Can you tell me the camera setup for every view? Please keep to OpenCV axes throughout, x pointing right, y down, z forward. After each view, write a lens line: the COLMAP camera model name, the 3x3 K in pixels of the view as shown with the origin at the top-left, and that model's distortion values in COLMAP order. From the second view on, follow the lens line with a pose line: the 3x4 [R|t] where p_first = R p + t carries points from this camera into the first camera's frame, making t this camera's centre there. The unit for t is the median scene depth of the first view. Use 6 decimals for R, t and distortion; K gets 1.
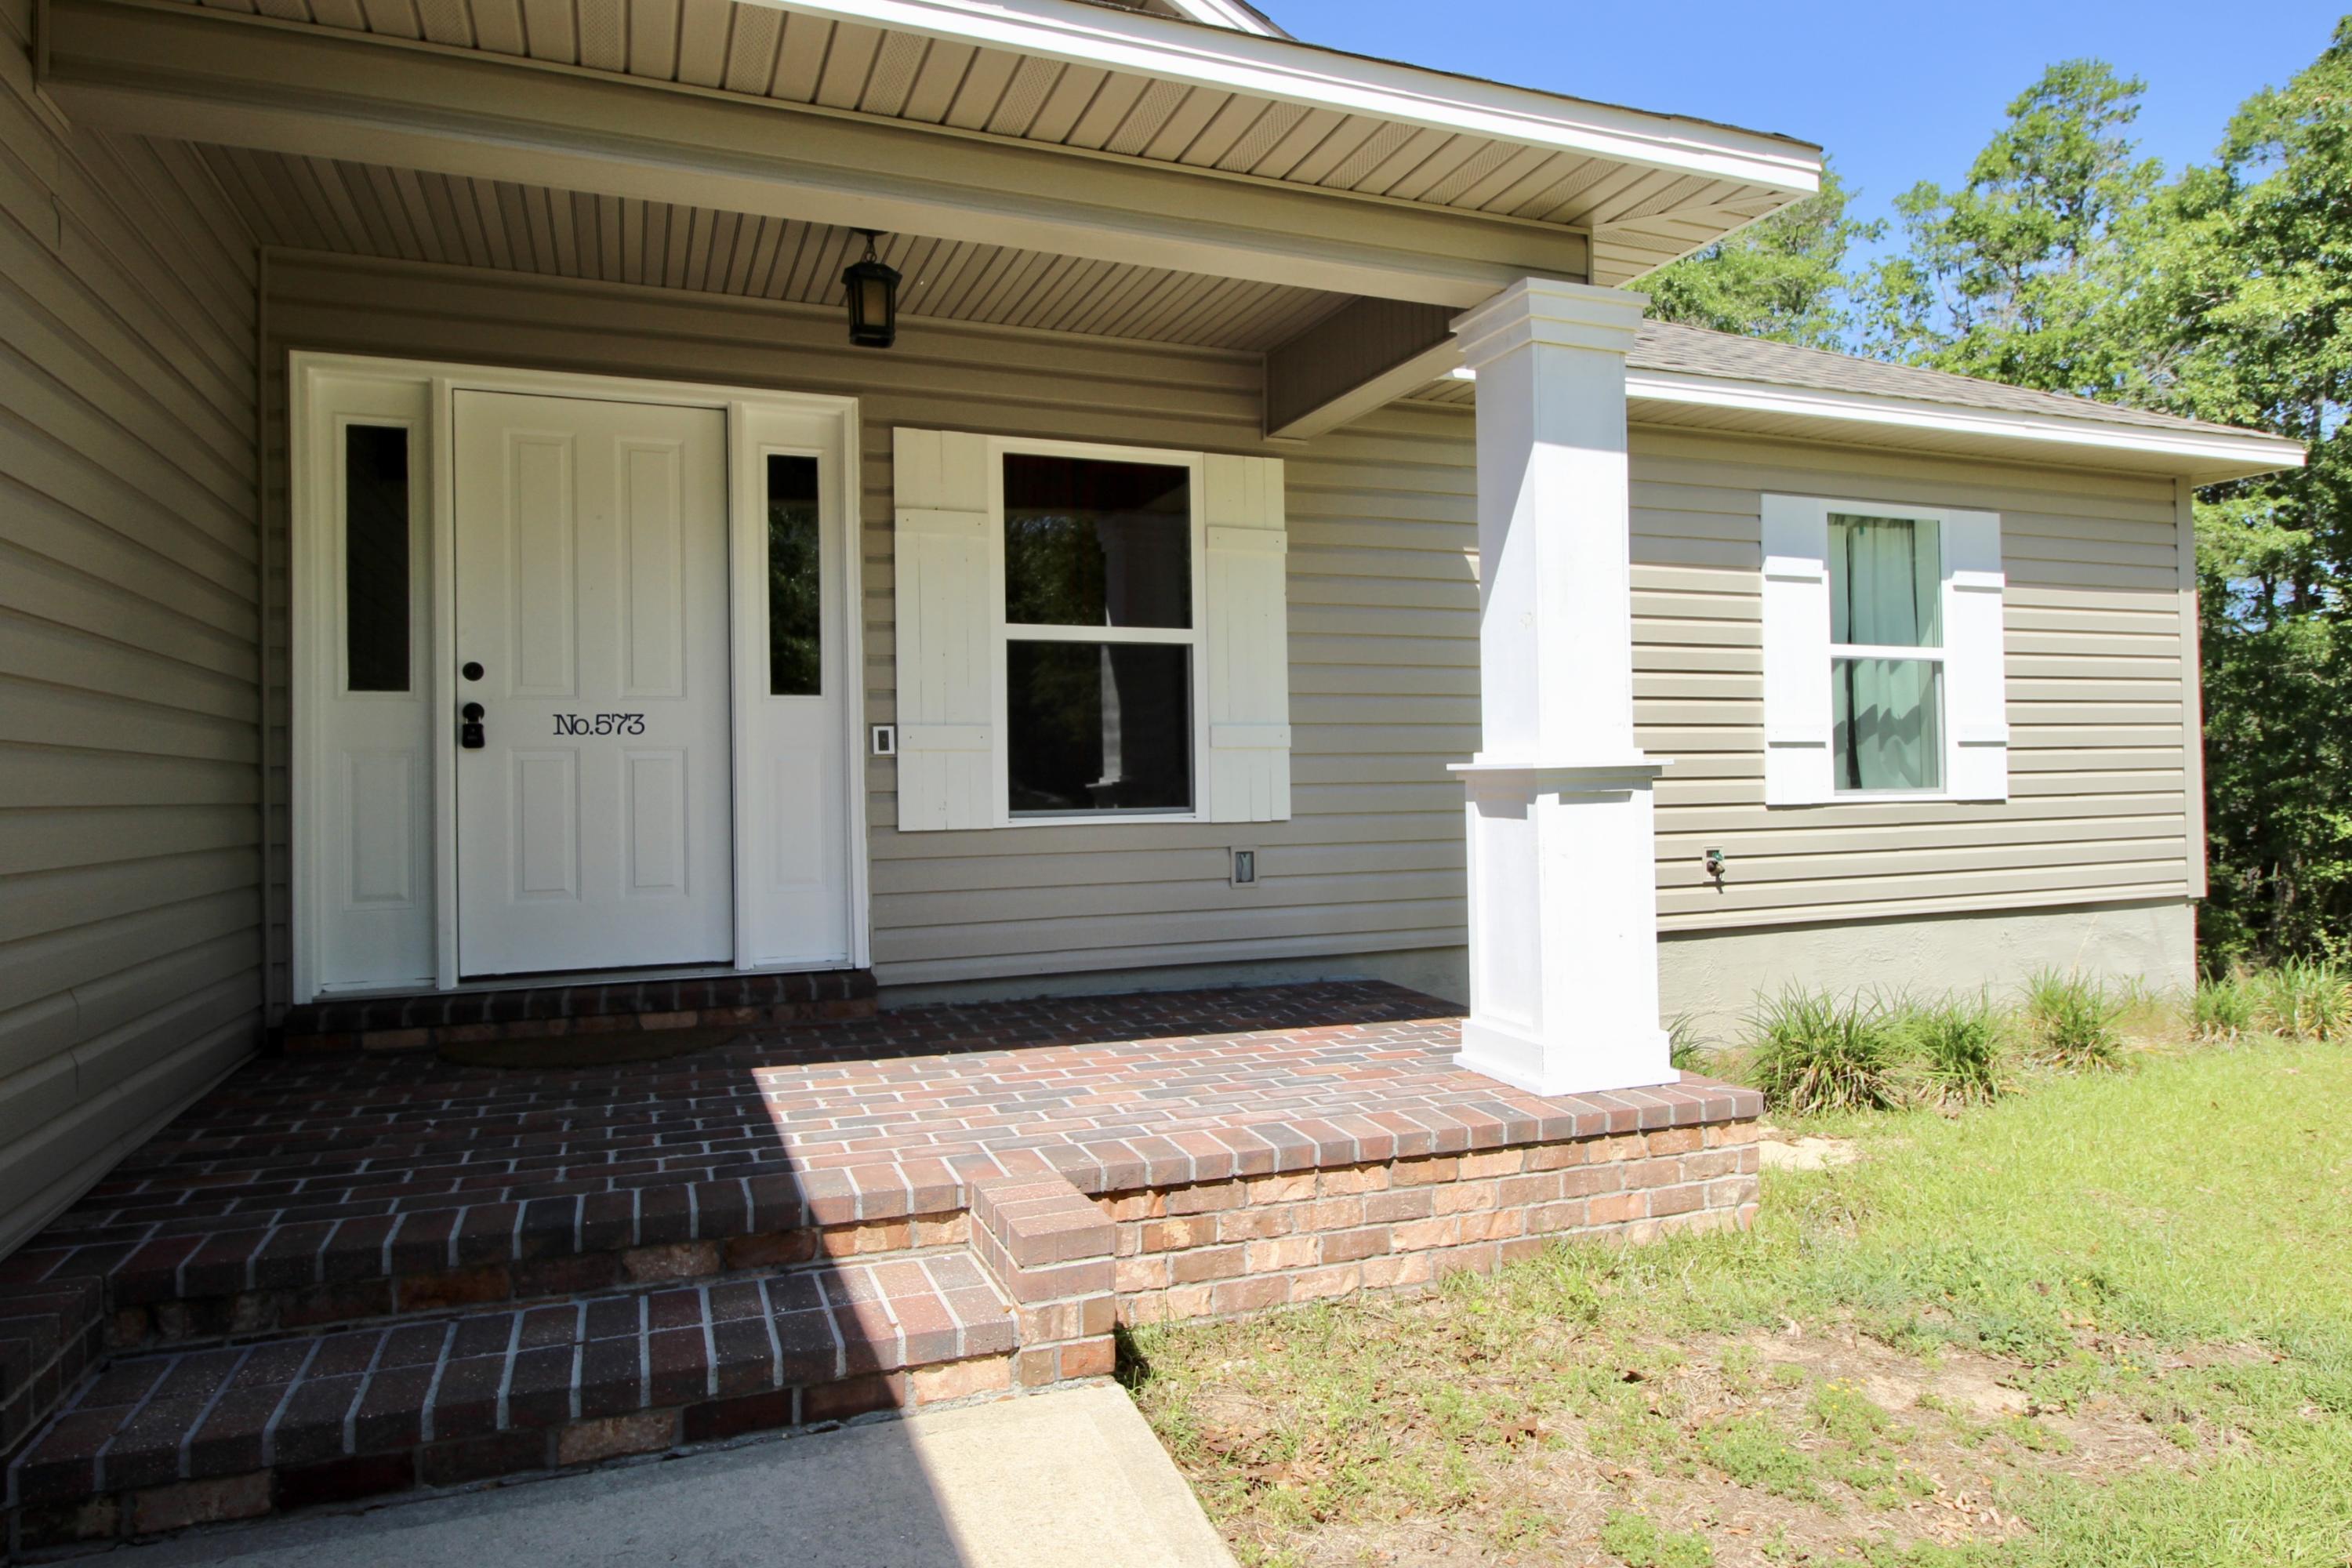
lens RADIAL K [[1362.9, 0, 1176.0], [0, 1362.9, 784.0], [0, 0, 1]] dist [0.001706, 0.000082]
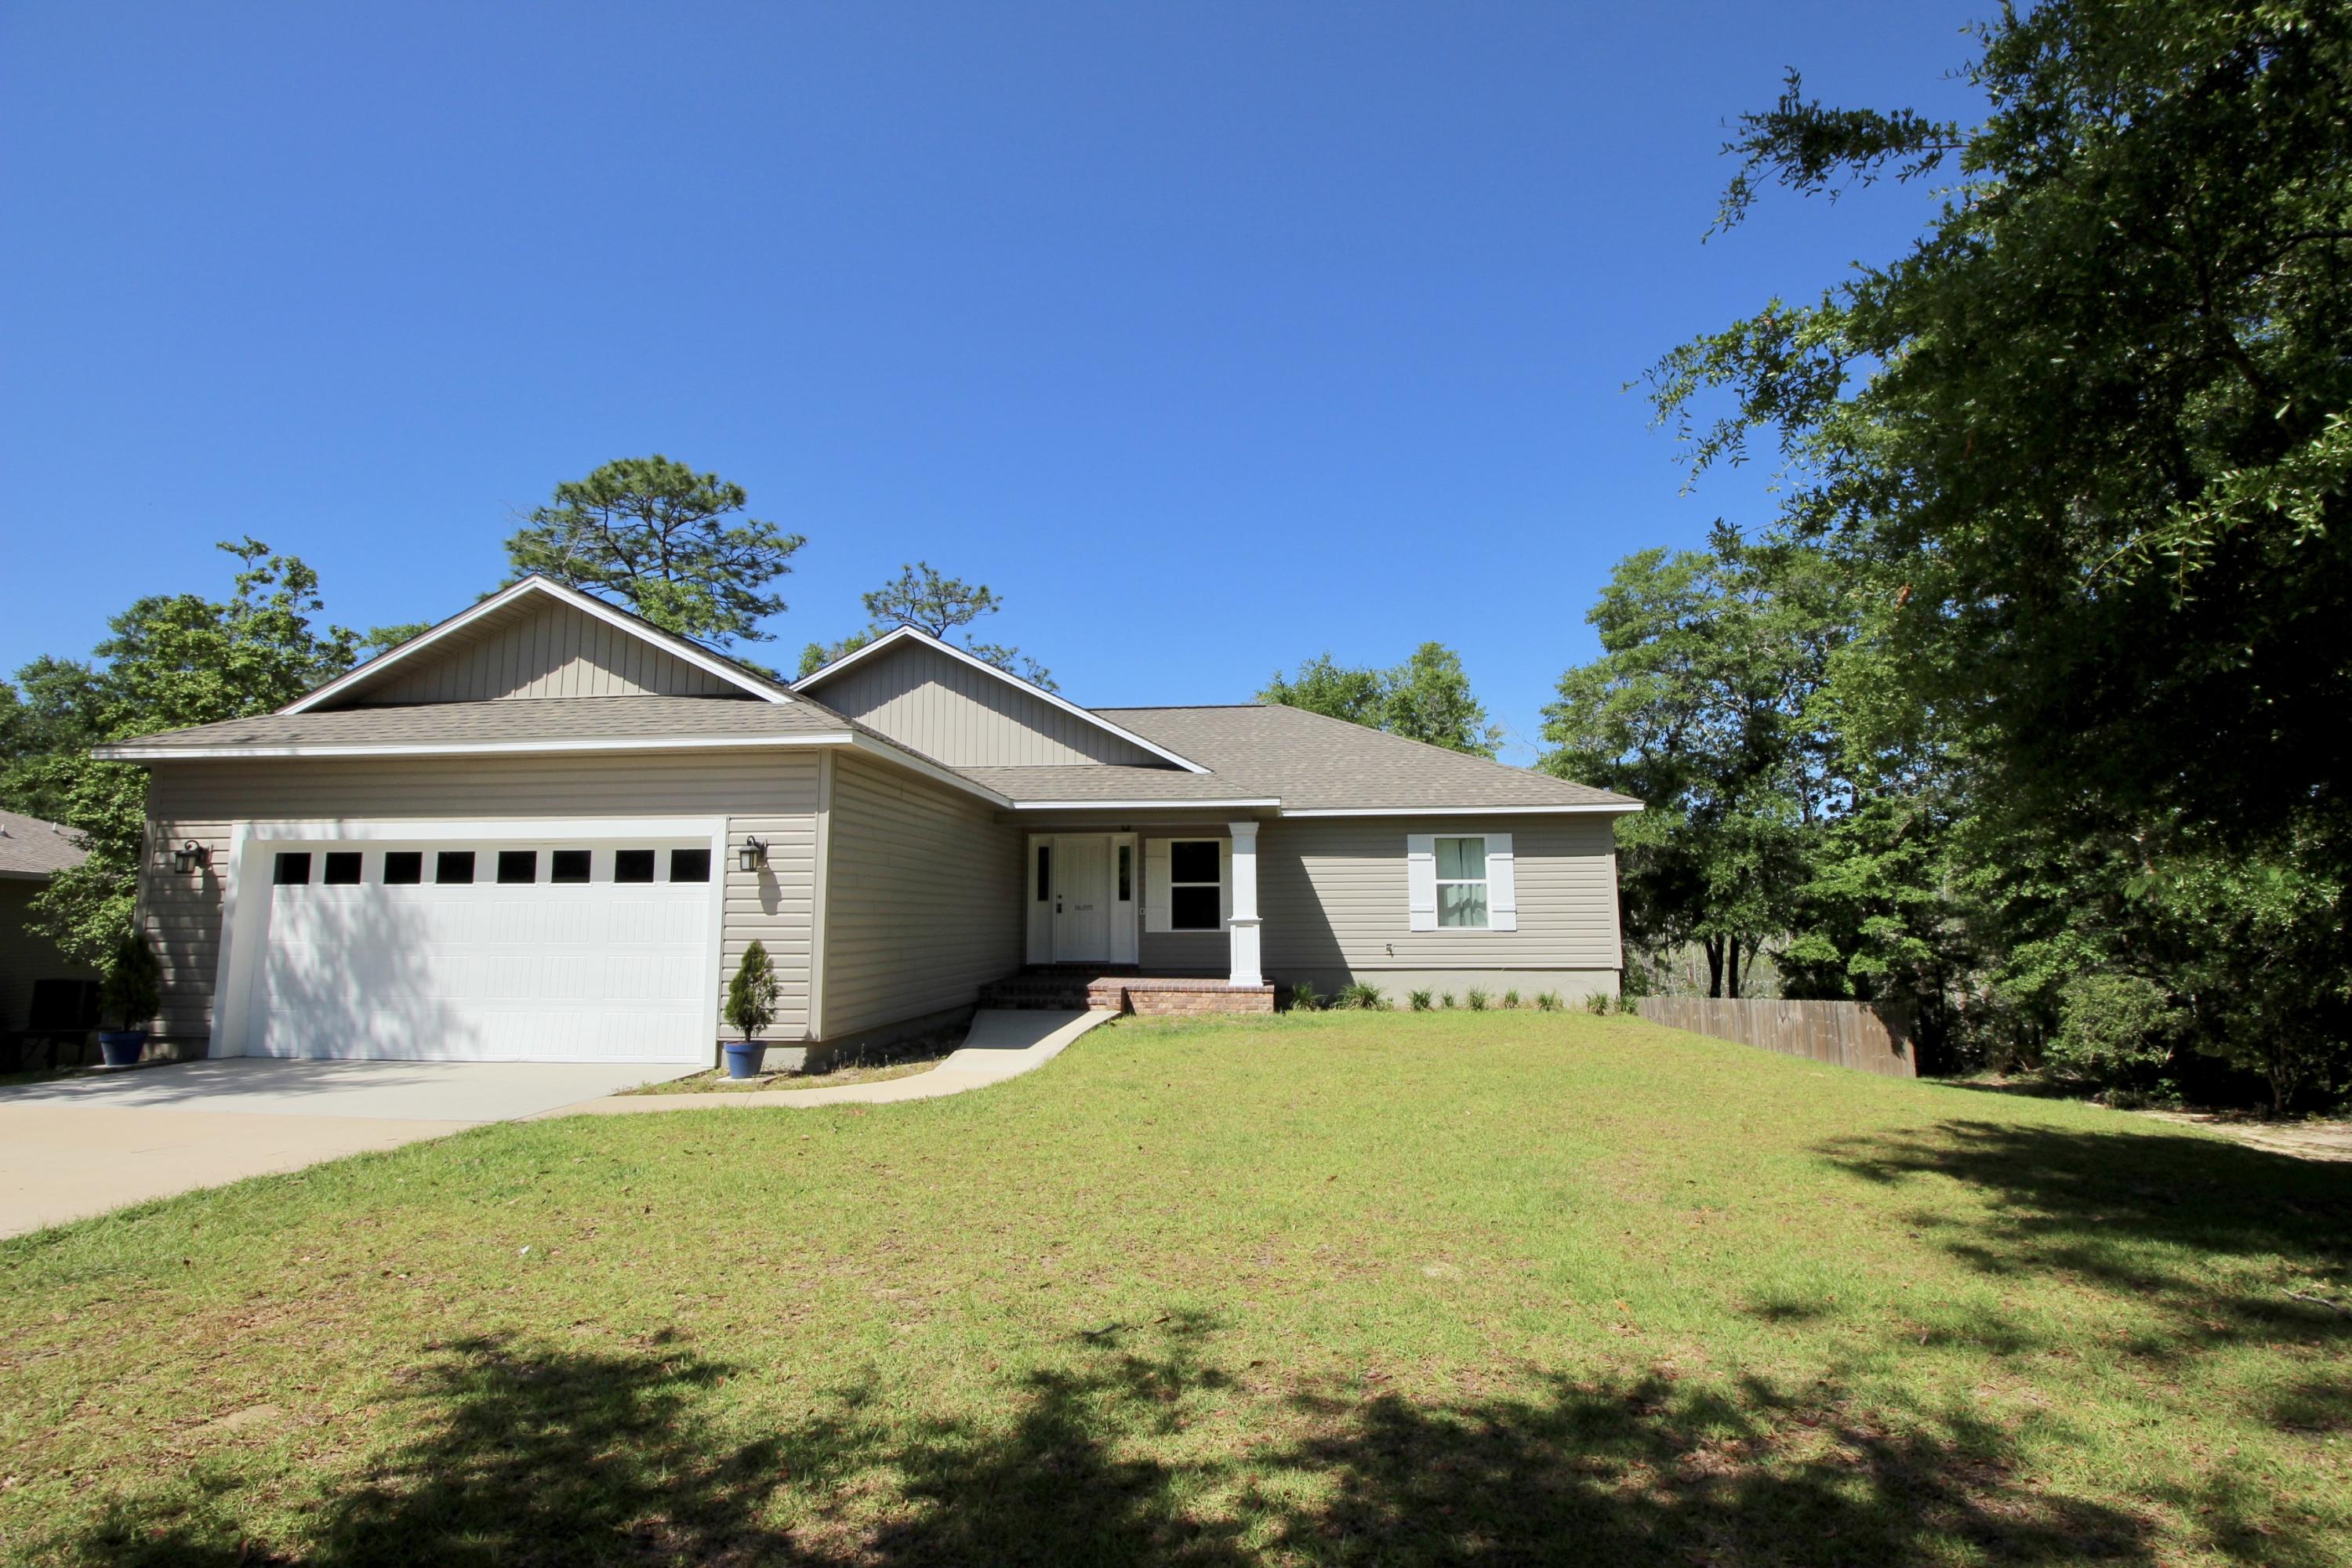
lens RADIAL K [[1089.6, 0, 1183.7], [0, 1089.6, 766.4], [0, 0, 1]] dist [0.000592, -0.013091]
pose [[0.894339, -0.053206, -0.444216, 1.456263], [-0.008165, 0.990797, -0.135112, -0.021196], [0.447316, 0.124463, 0.885673, -2.050265]]
